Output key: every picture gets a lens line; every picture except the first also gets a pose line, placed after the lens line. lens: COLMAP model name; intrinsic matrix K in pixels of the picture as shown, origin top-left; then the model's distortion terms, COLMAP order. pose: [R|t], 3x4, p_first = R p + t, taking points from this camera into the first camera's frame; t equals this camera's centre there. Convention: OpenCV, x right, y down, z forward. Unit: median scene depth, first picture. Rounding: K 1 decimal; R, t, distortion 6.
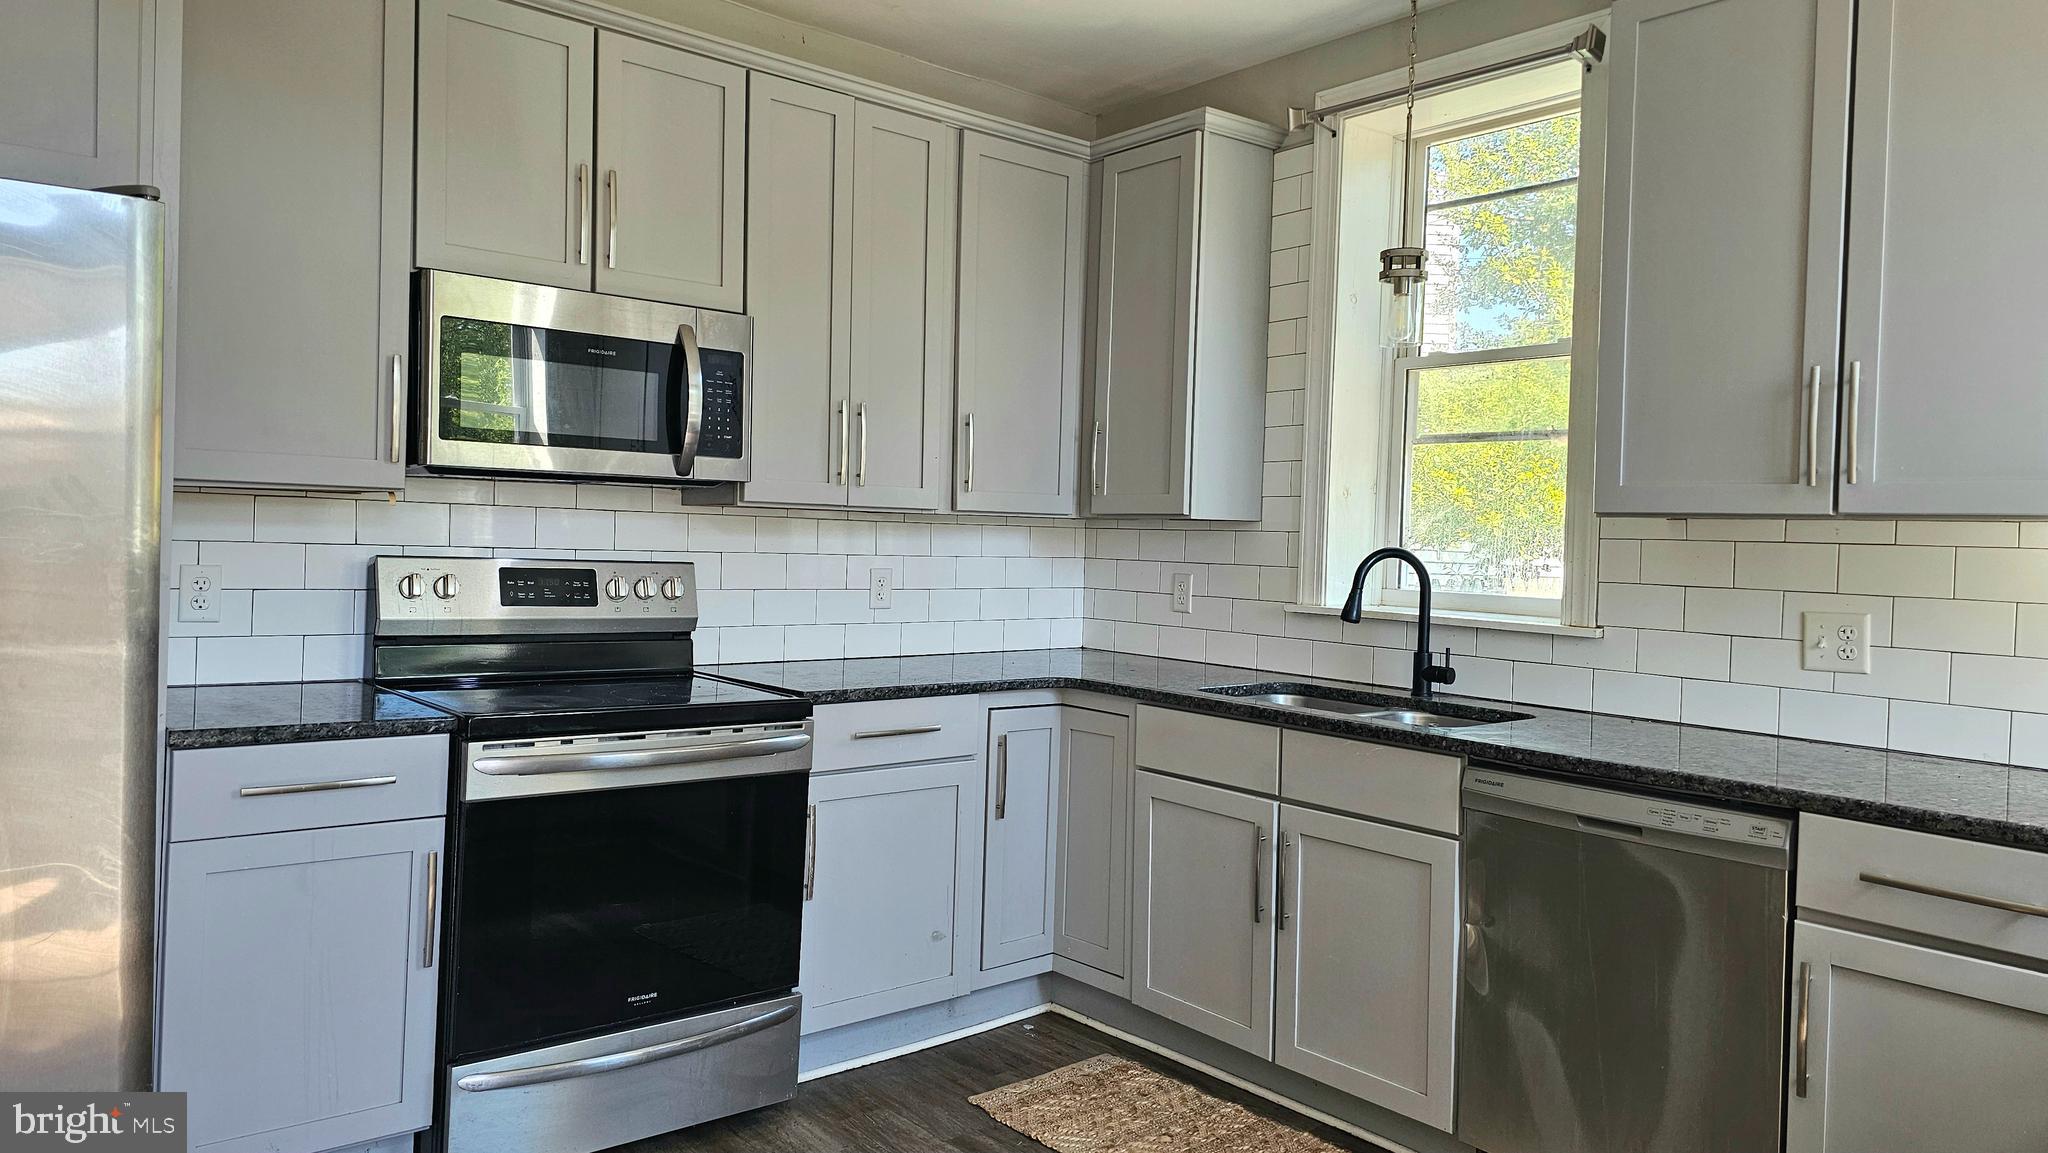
lens RADIAL K [[1372.6, 0, 1011.7], [0, 1372.6, 559.2], [0, 0, 1]] dist [0.079894, -0.074456]
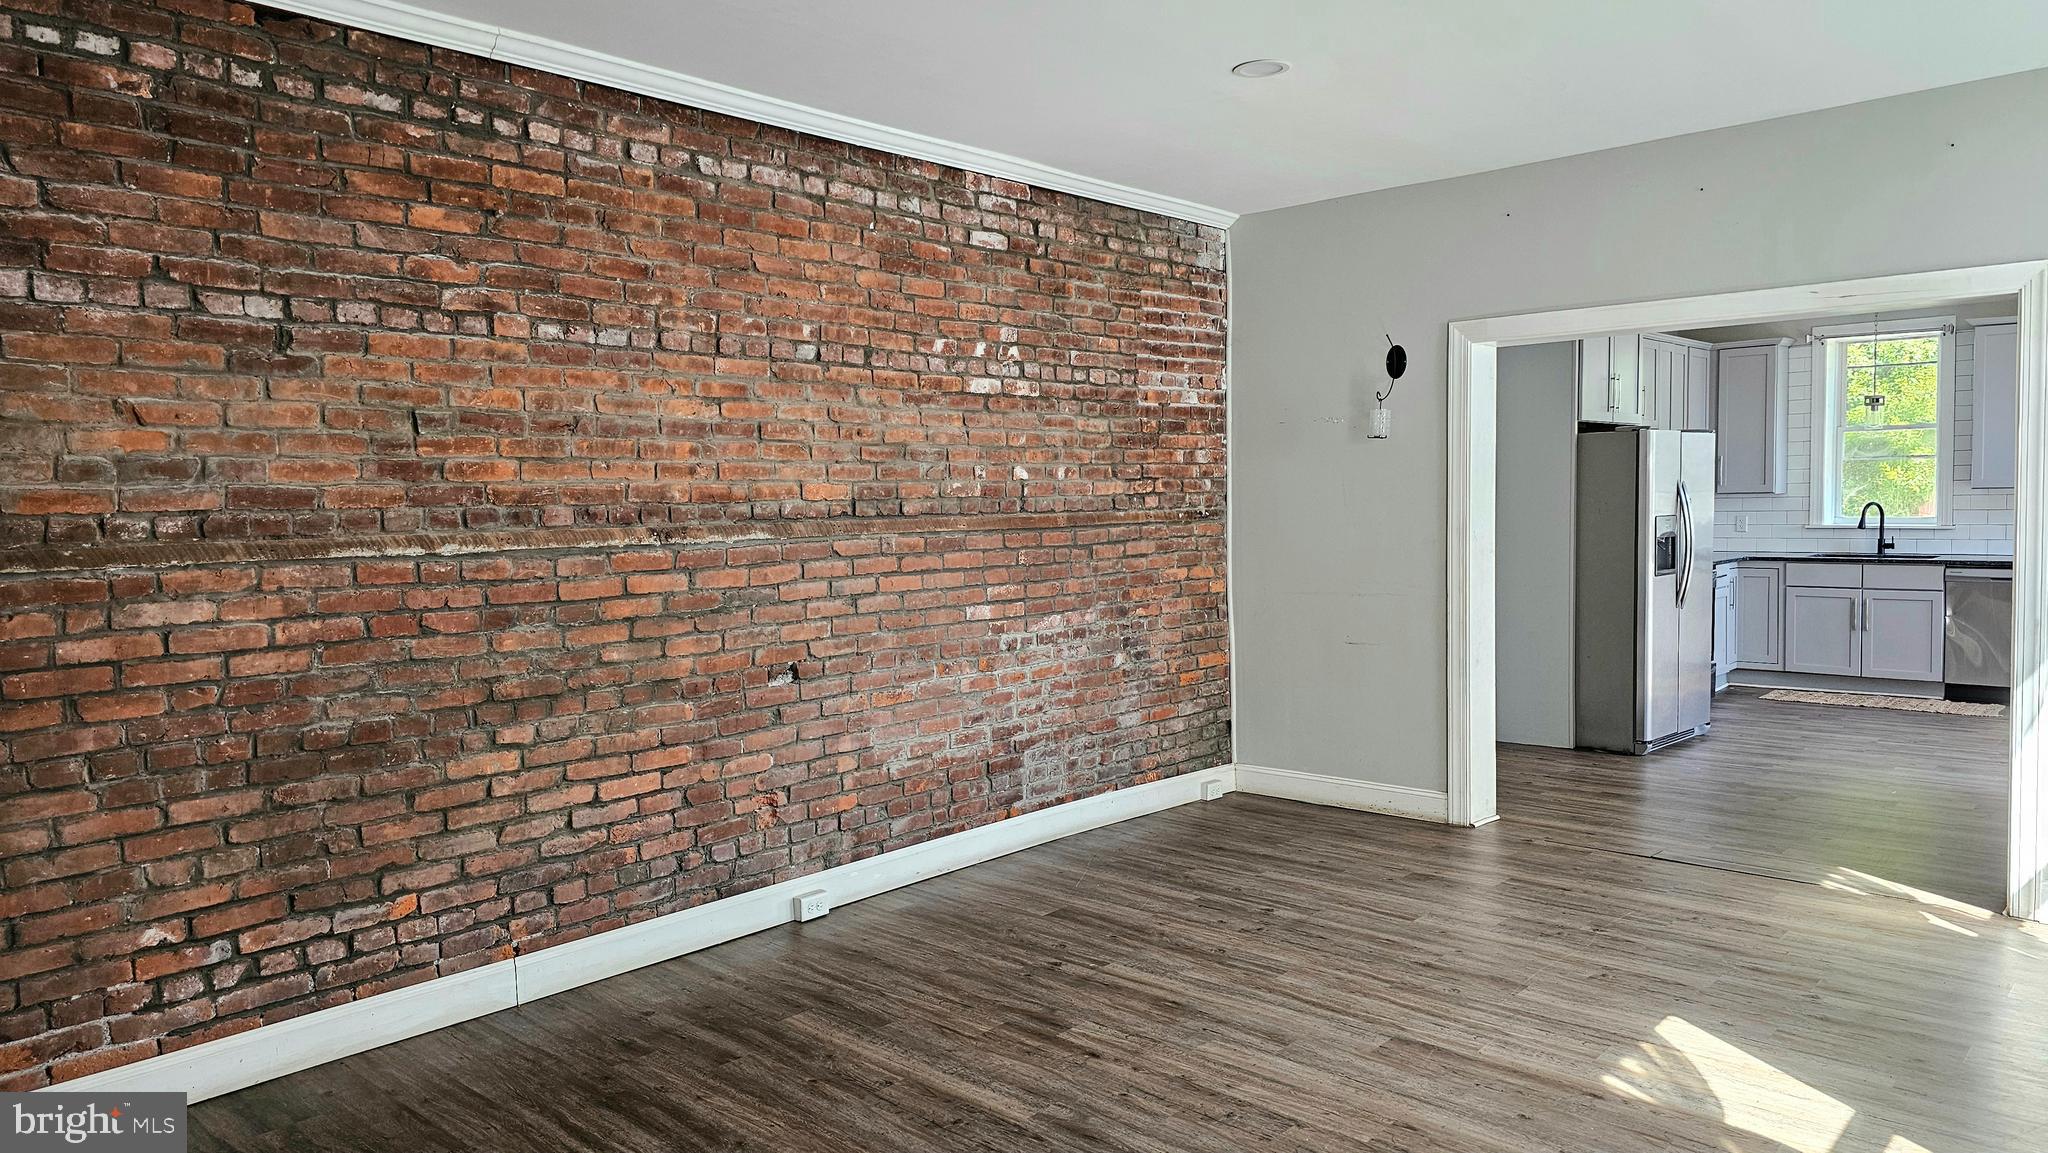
lens RADIAL K [[1372.6, 0, 1016.3], [0, 1372.6, 575.0], [0, 0, 1]] dist [0.079894, -0.074456]
pose [[0.990586, -0.053173, 0.126140, -1.876378], [0.048484, 0.998025, 0.039955, -0.059208], [-0.128015, -0.033463, 0.991208, -1.648507]]
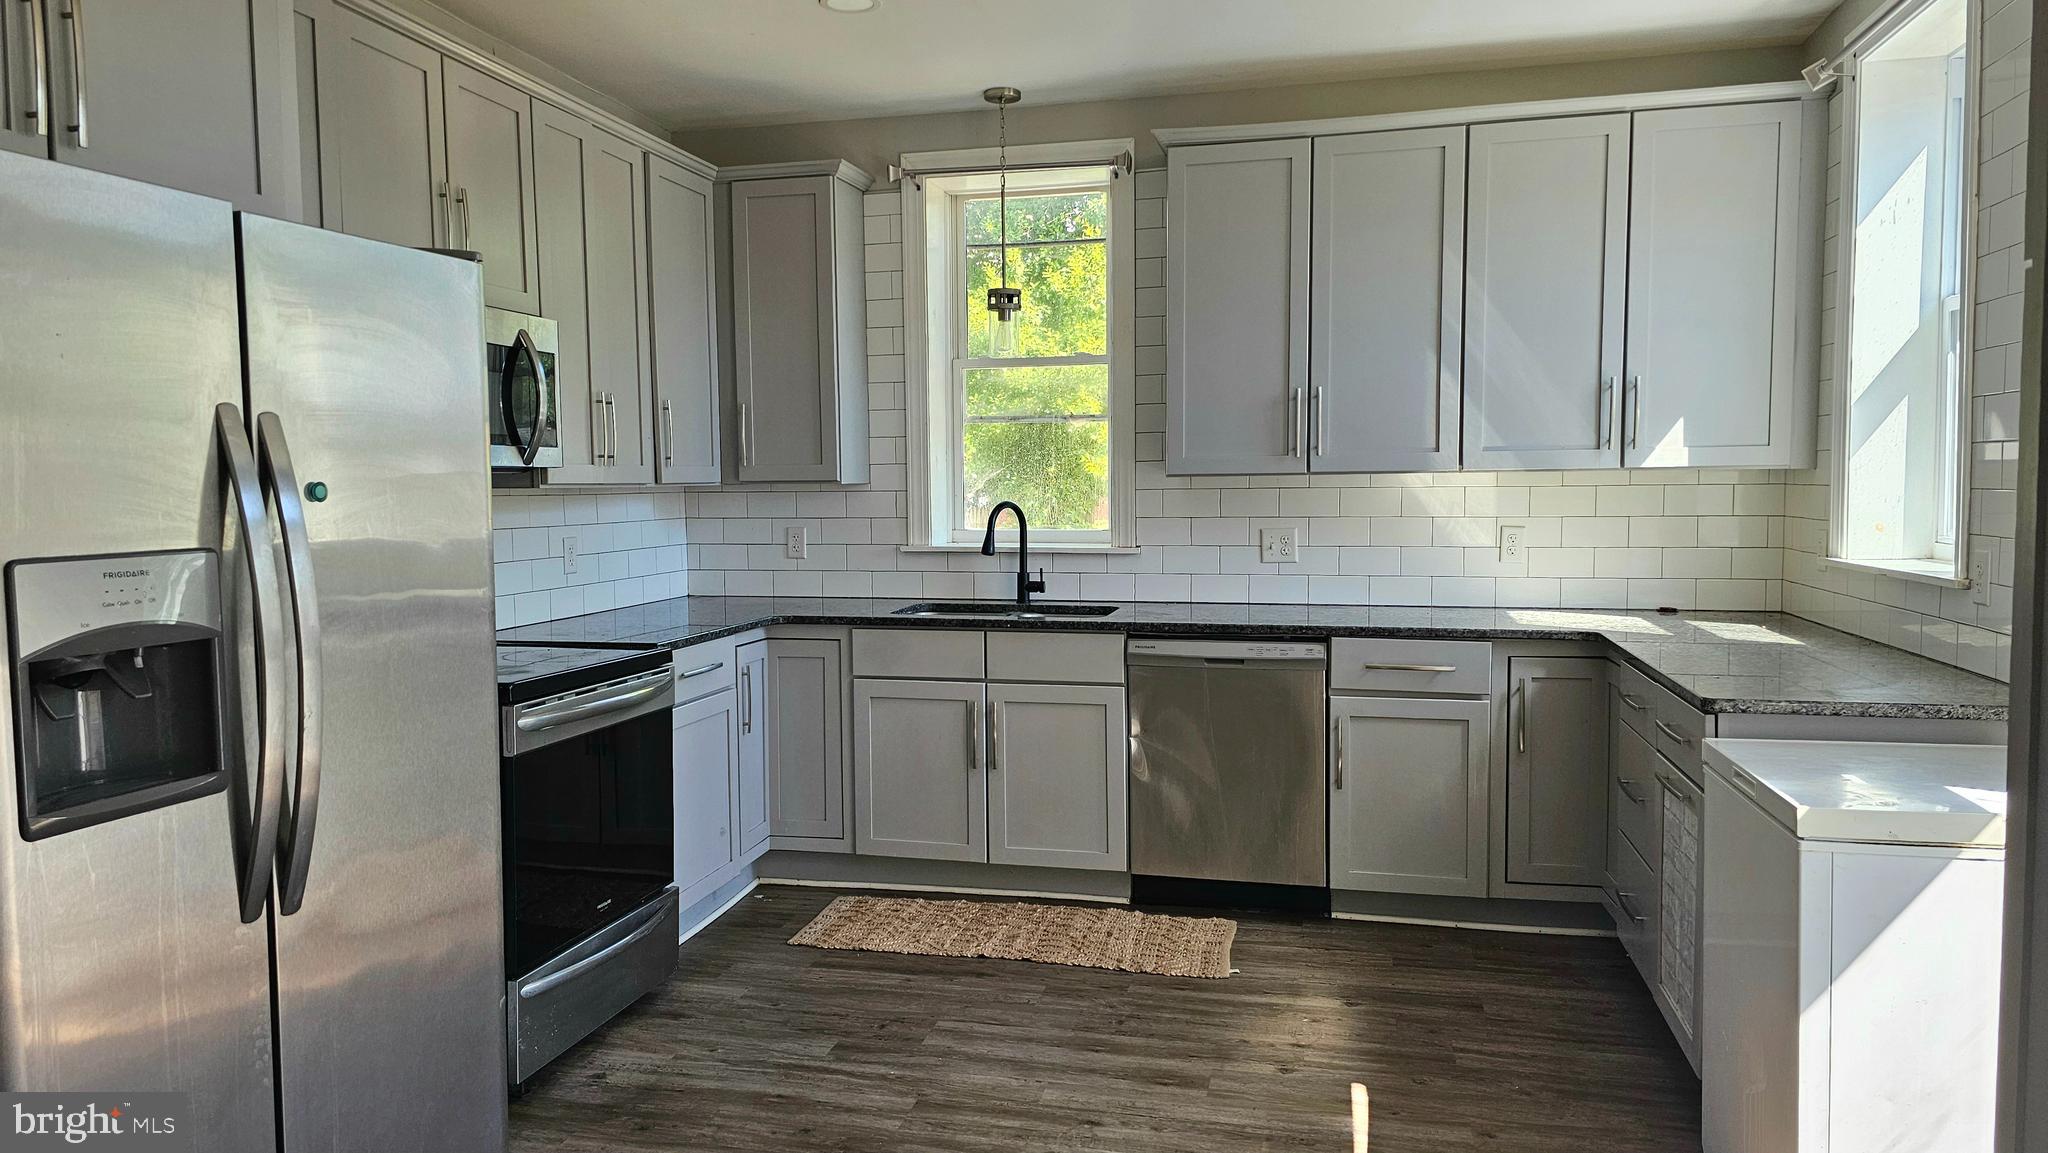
lens RADIAL K [[1372.6, 0, 1007.6], [0, 1372.6, 577.7], [0, 0, 1]] dist [0.079894, -0.074456]
pose [[0.803896, -0.077897, 0.589647, -0.584137], [0.043462, 0.996430, 0.072383, -0.032640], [-0.593180, -0.032561, 0.804411, -0.141545]]
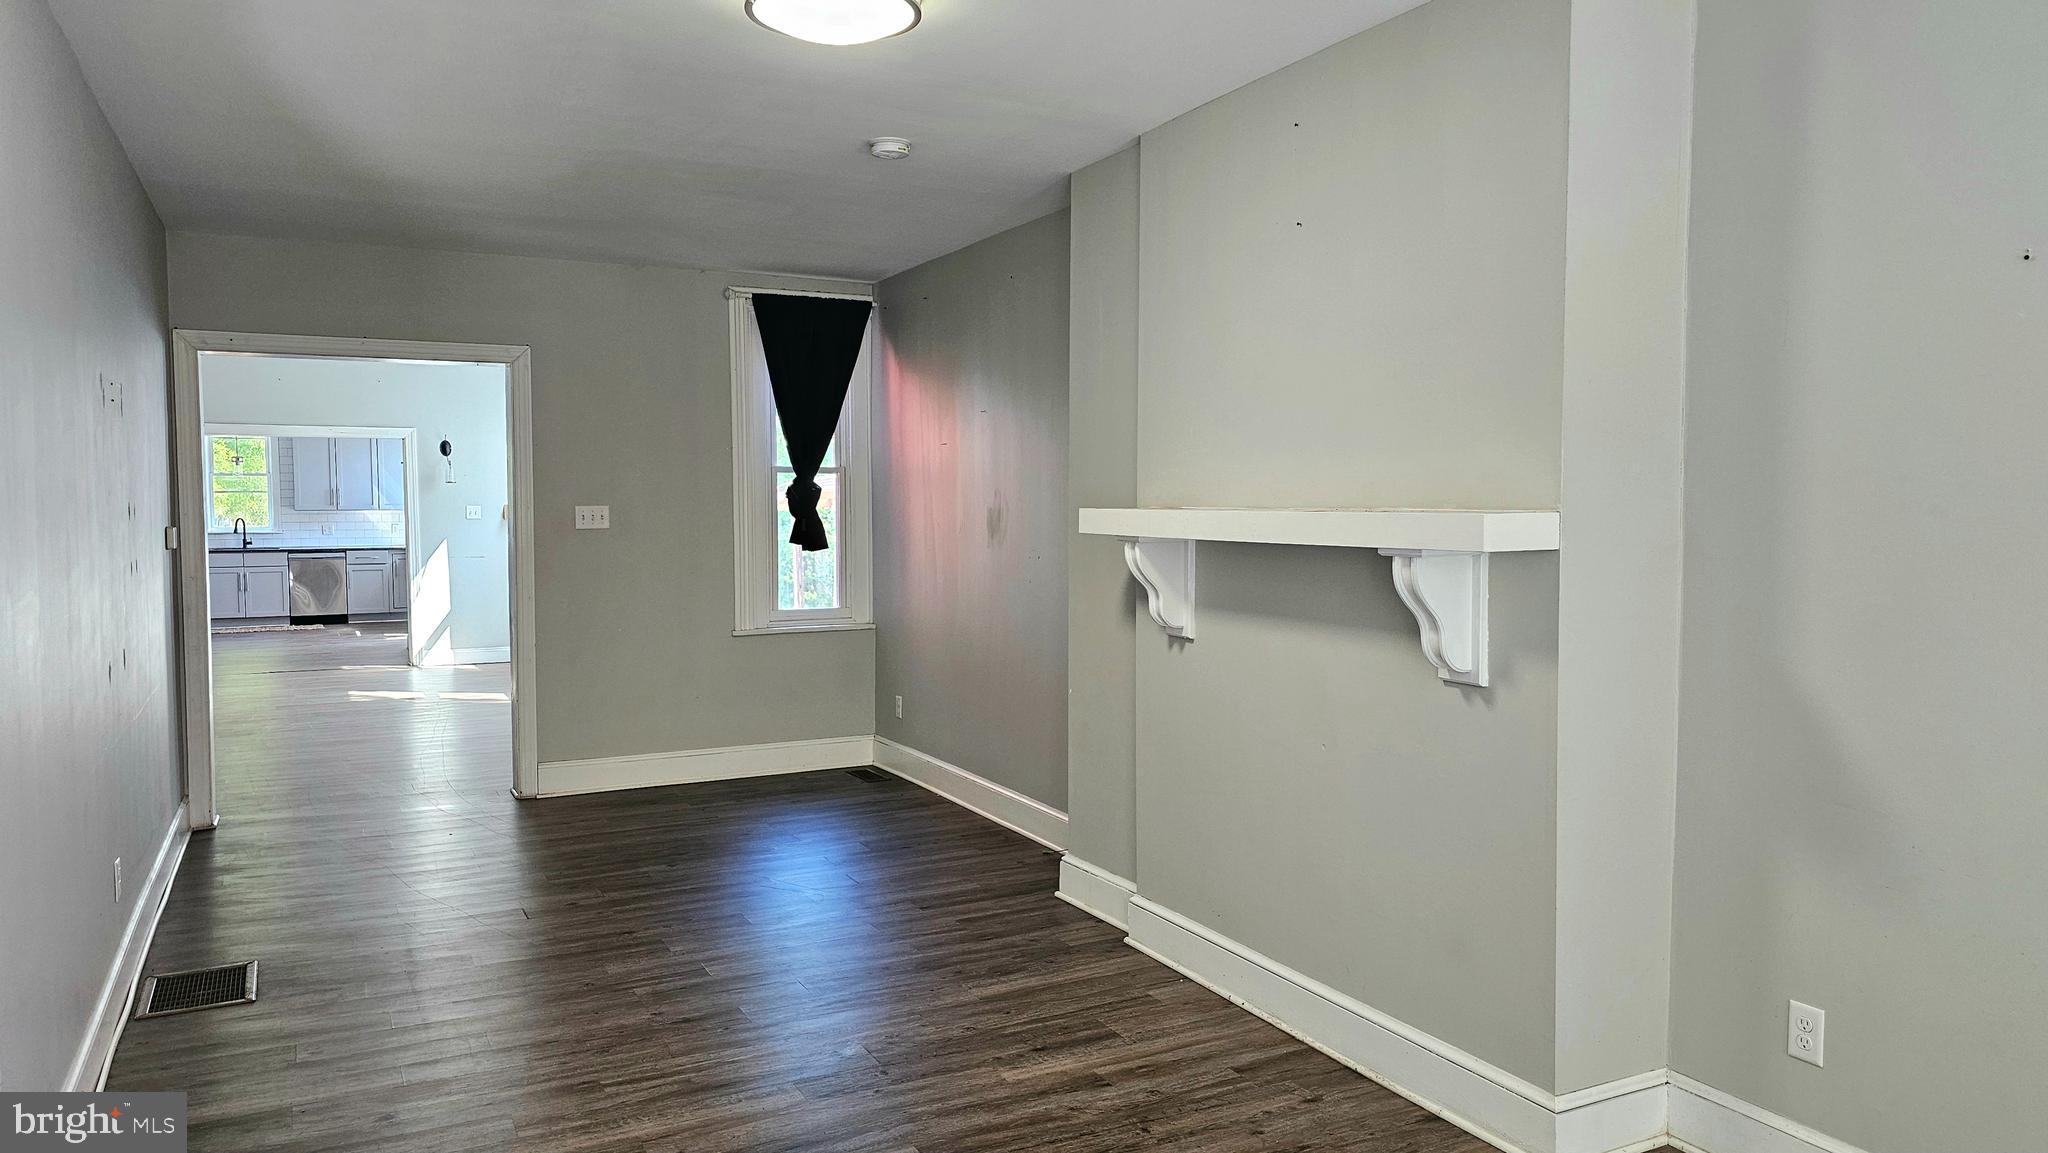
lens RADIAL K [[1372.6, 0, 1010.5], [0, 1372.6, 571.3], [0, 0, 1]] dist [0.079894, -0.074456]
pose [[0.224594, -0.083068, 0.970905, -4.064682], [0.030629, 0.996469, 0.078170, -0.127077], [-0.973971, 0.012181, 0.226346, -2.864467]]
